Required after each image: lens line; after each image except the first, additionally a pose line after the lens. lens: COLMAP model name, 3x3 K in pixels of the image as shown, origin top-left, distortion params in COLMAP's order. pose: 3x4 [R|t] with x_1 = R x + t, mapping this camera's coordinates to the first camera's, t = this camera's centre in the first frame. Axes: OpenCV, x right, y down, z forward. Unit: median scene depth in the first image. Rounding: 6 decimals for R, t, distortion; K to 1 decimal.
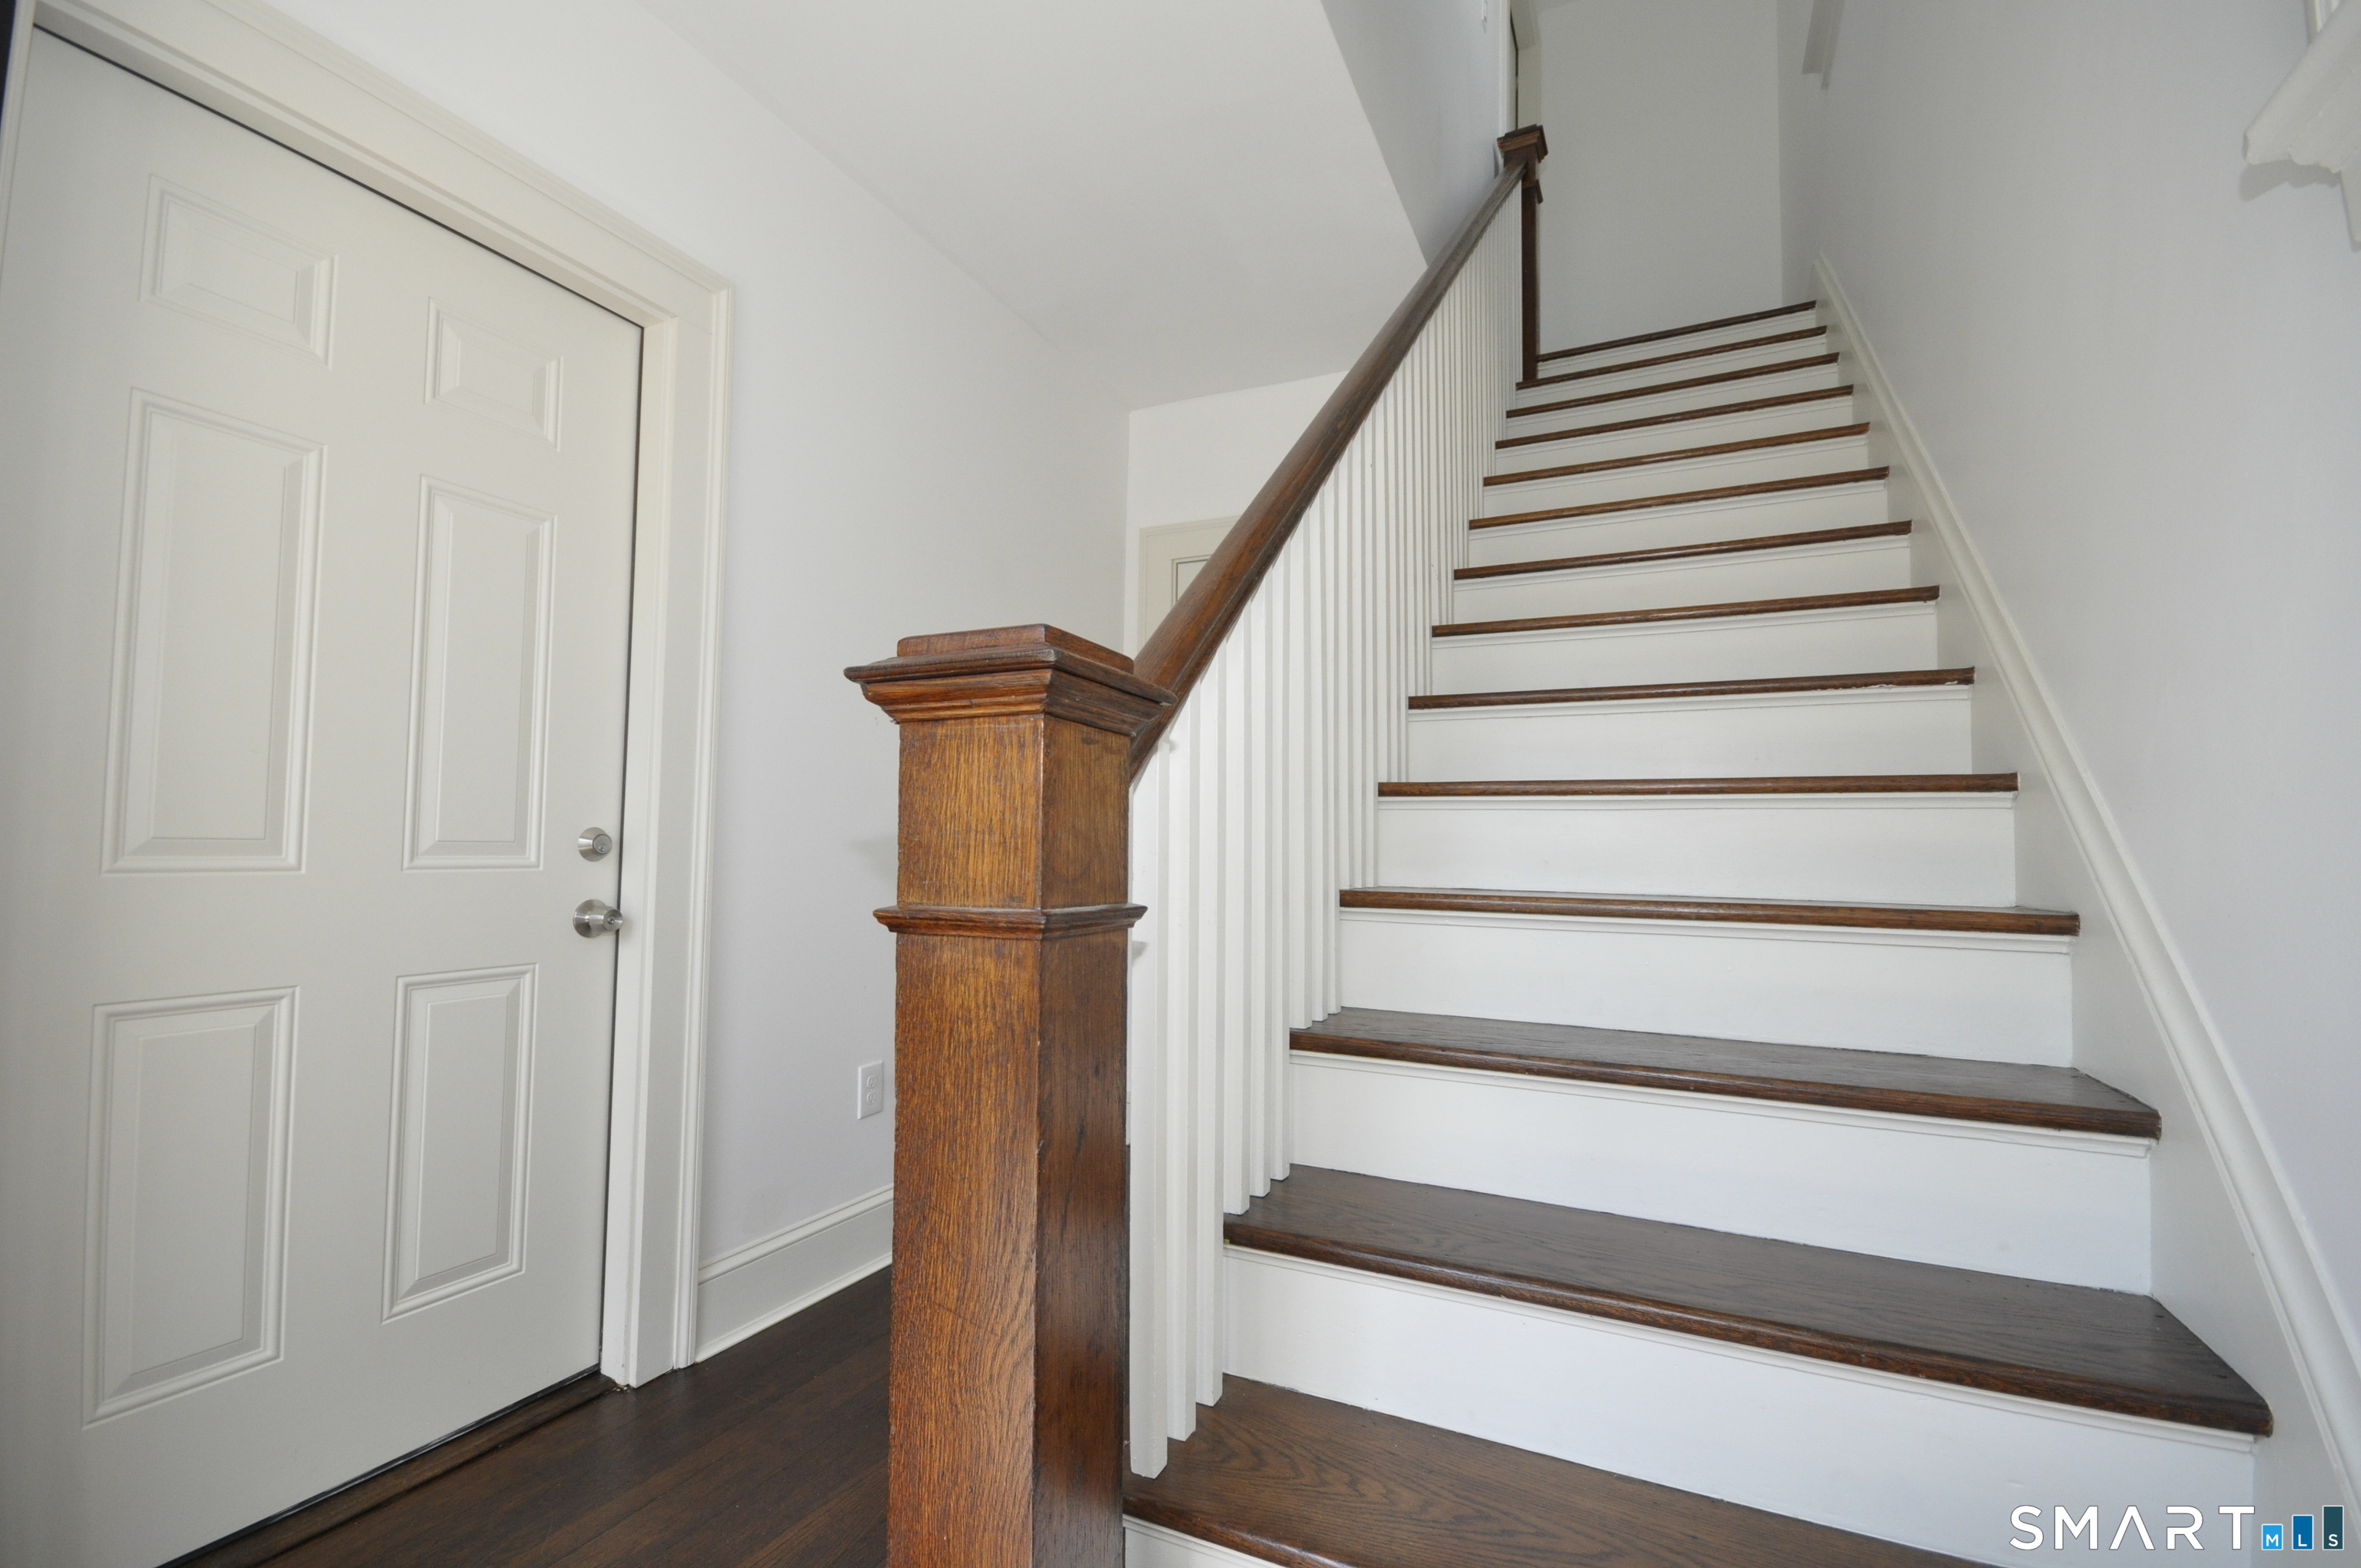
lens RADIAL K [[1050.0, 0, 1180.3], [0, 1050.0, 801.7], [0, 0, 1]] dist [-0.003531, -0.000375]
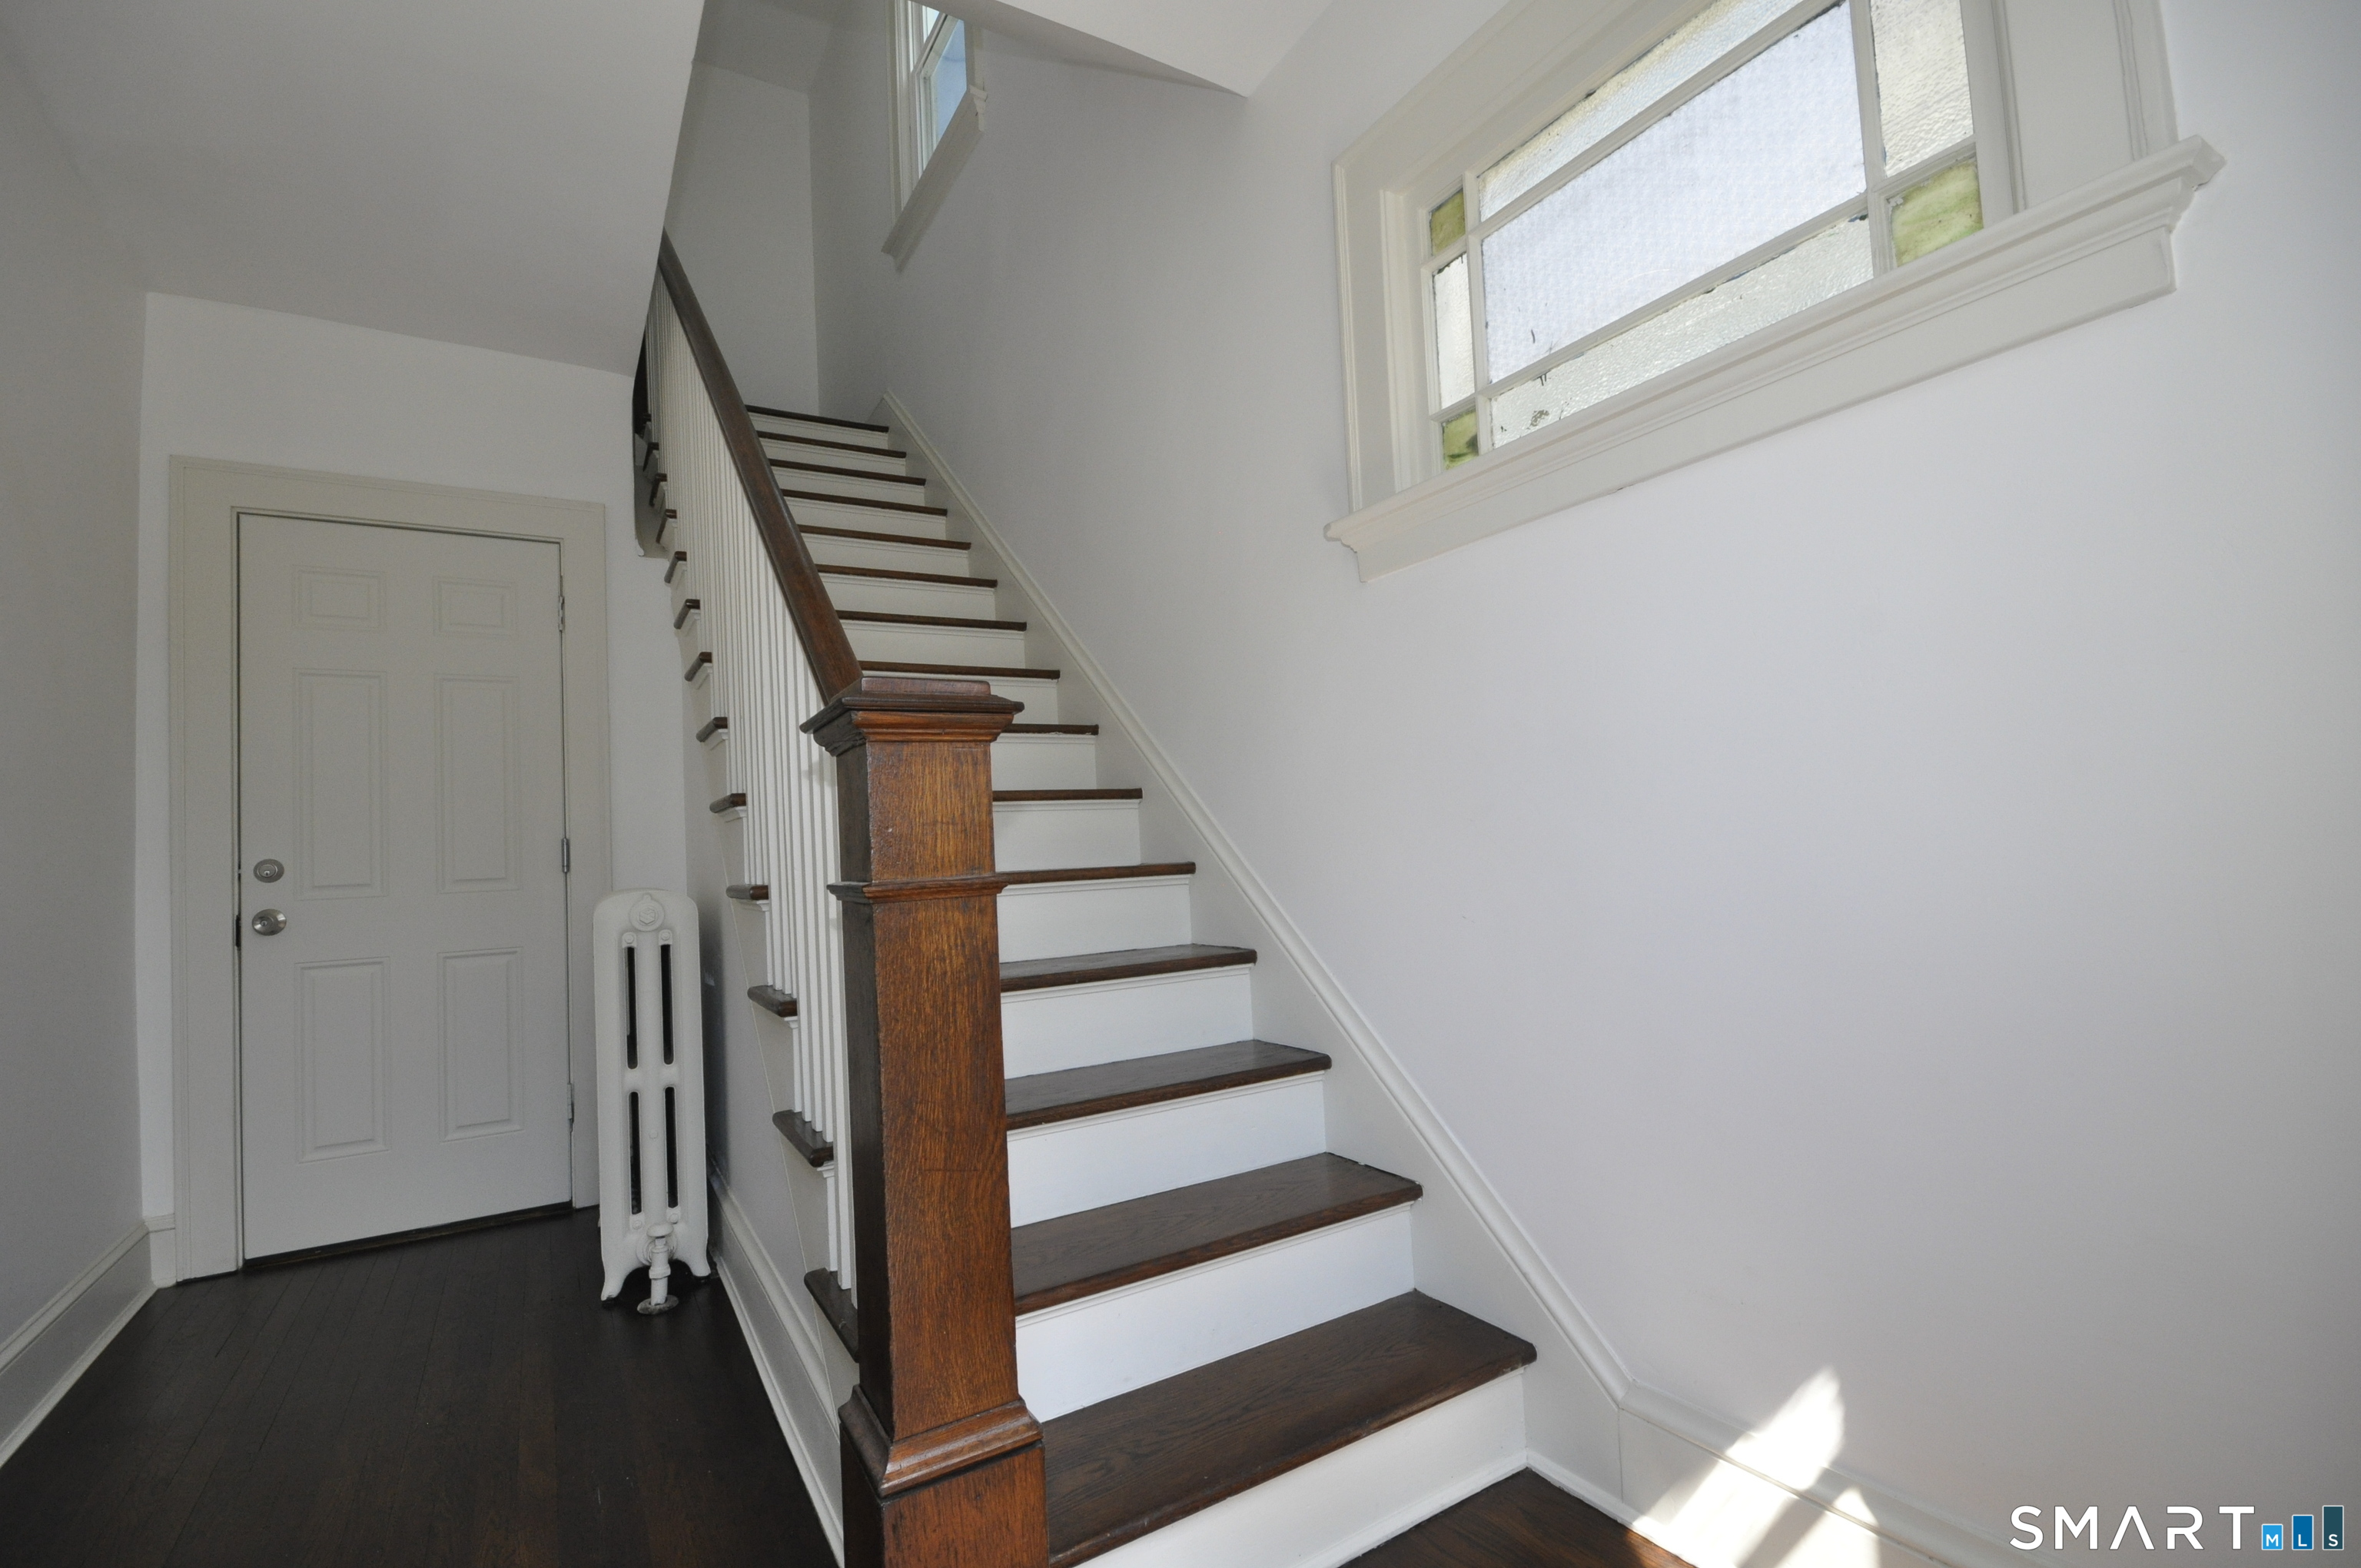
lens RADIAL K [[1050.0, 0, 1180.3], [0, 1050.0, 801.7], [0, 0, 1]] dist [-0.003531, -0.000375]
pose [[0.538281, -0.002761, 0.842761, -1.200454], [0.015162, 0.999865, -0.006409, 0.013479], [-0.842629, 0.016228, 0.538250, -0.020499]]
